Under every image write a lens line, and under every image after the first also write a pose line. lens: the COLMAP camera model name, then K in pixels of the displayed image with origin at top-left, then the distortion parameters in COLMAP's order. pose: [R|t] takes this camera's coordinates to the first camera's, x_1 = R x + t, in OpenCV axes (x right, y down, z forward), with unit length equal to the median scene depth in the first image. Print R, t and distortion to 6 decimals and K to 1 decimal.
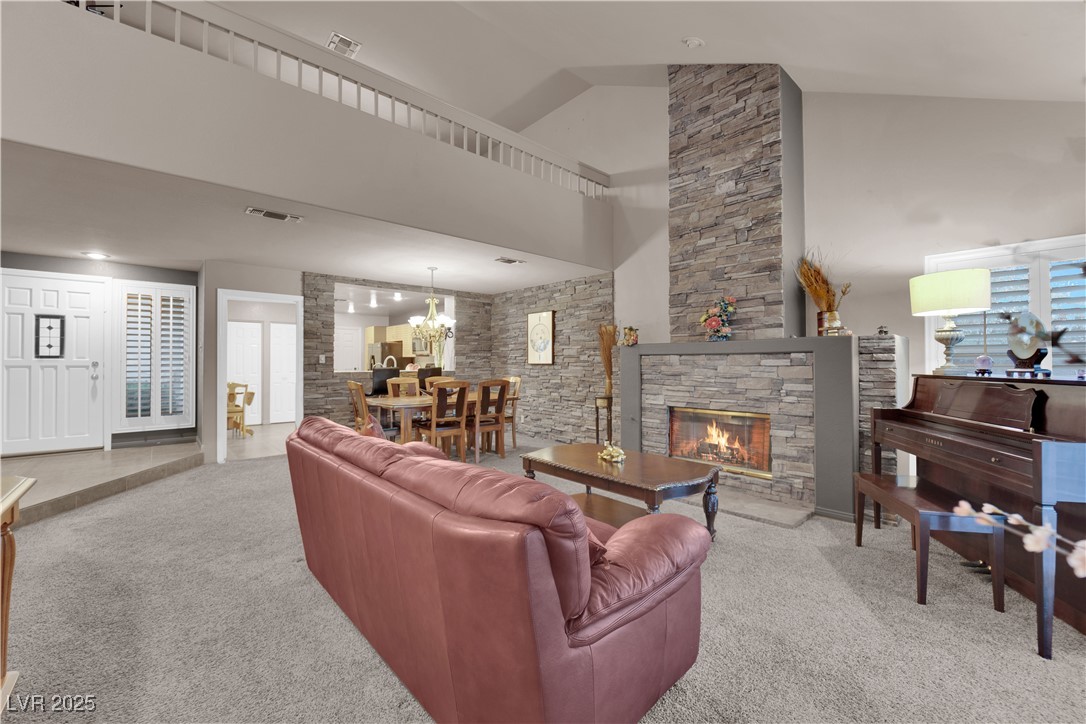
lens RADIAL K [[437.9, 0, 539.7], [0, 437.9, 359.4], [0, 0, 1]] dist [-0.011618, -0.002470]
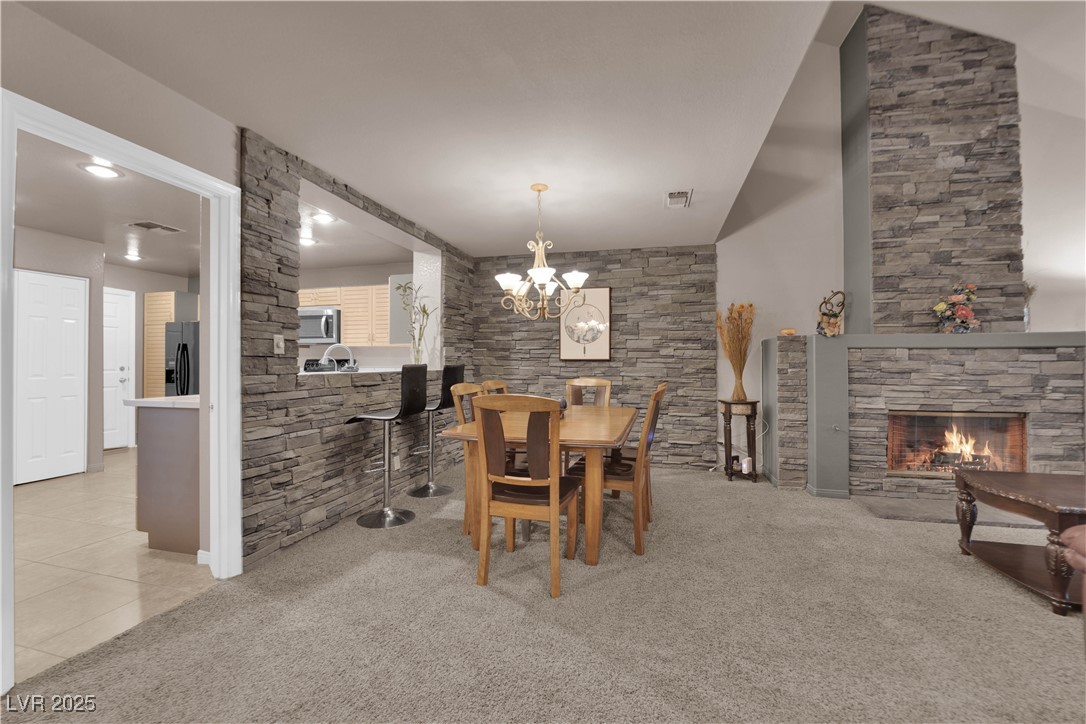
lens RADIAL K [[437.9, 0, 543.2], [0, 437.9, 359.3], [0, 0, 1]] dist [-0.011618, -0.002470]
pose [[0.831260, 0.006583, 0.555845, -0.620912], [-0.007588, 0.999971, -0.000495, 0.014222], [-0.555833, -0.003806, 0.831286, 0.596140]]
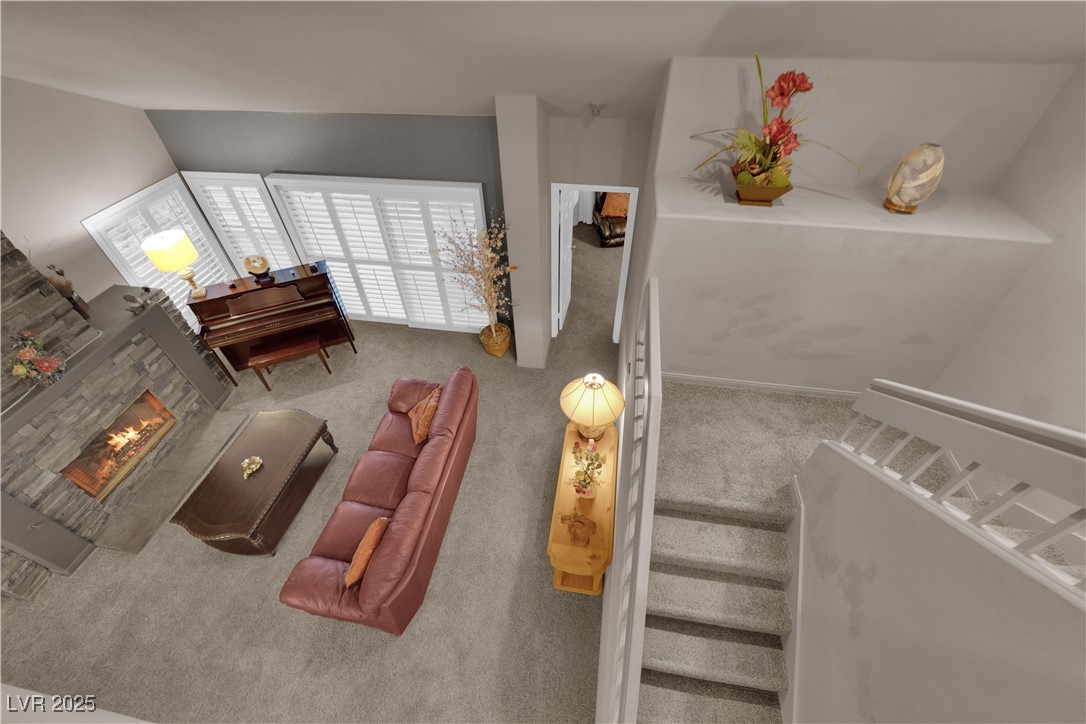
lens RADIAL K [[437.9, 0, 545.3], [0, 437.9, 358.9], [0, 0, 1]] dist [-0.011618, -0.002470]
pose [[-0.628248, -0.530052, 0.569516, -0.572000], [0.007374, 0.727924, 0.685618, -0.537052], [-0.777978, 0.434938, -0.453409, 0.481630]]
